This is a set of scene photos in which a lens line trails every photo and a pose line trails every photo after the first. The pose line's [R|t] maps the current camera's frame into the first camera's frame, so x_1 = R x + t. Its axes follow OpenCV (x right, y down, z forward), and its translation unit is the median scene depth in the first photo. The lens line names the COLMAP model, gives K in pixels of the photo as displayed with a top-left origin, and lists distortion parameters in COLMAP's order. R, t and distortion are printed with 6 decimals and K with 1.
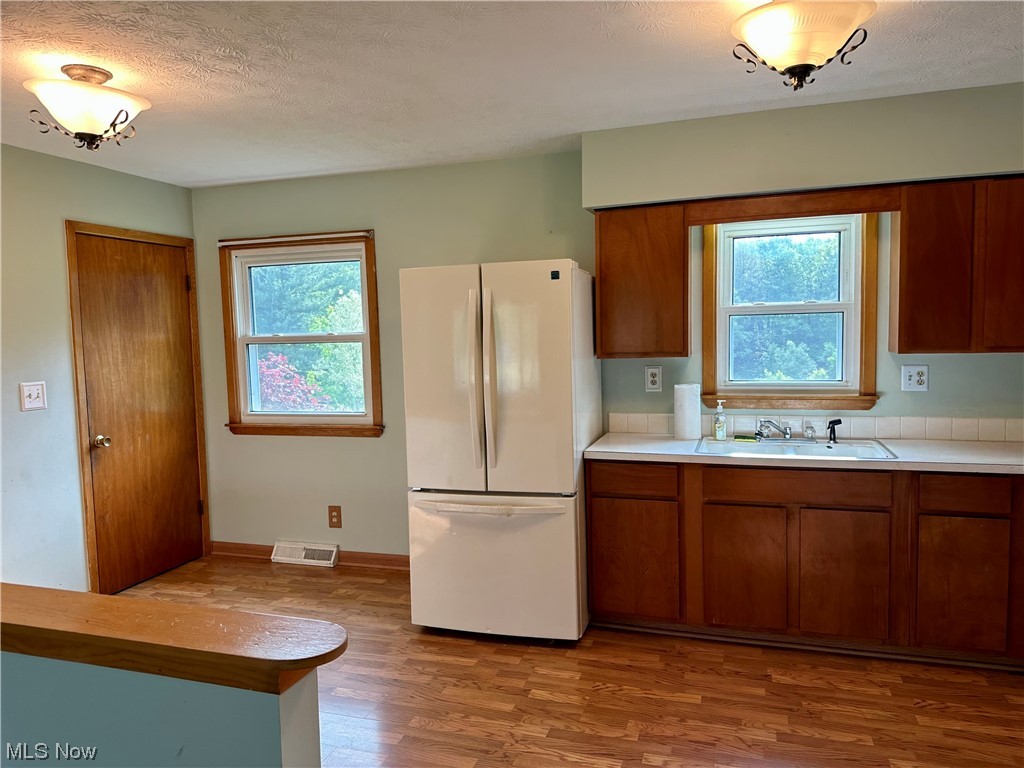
lens RADIAL K [[717.1, 0, 512.0], [0, 717.1, 384.0], [0, 0, 1]] dist [0.062564, -0.001335]
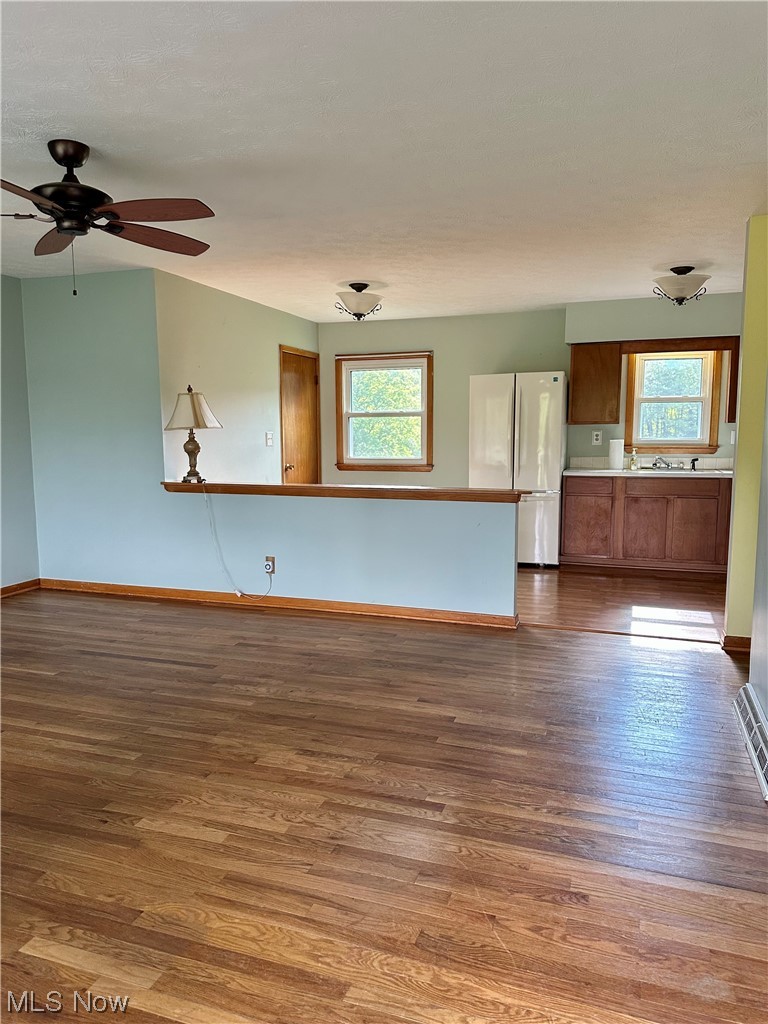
lens RADIAL K [[717.1, 0, 380.7], [0, 717.1, 513.1], [0, 0, 1]] dist [0.062564, -0.001335]
pose [[0.999696, 0.023645, -0.007026, -0.345851], [-0.023366, 0.999025, 0.037467, 0.132446], [0.007905, -0.037291, 0.999273, -0.870748]]
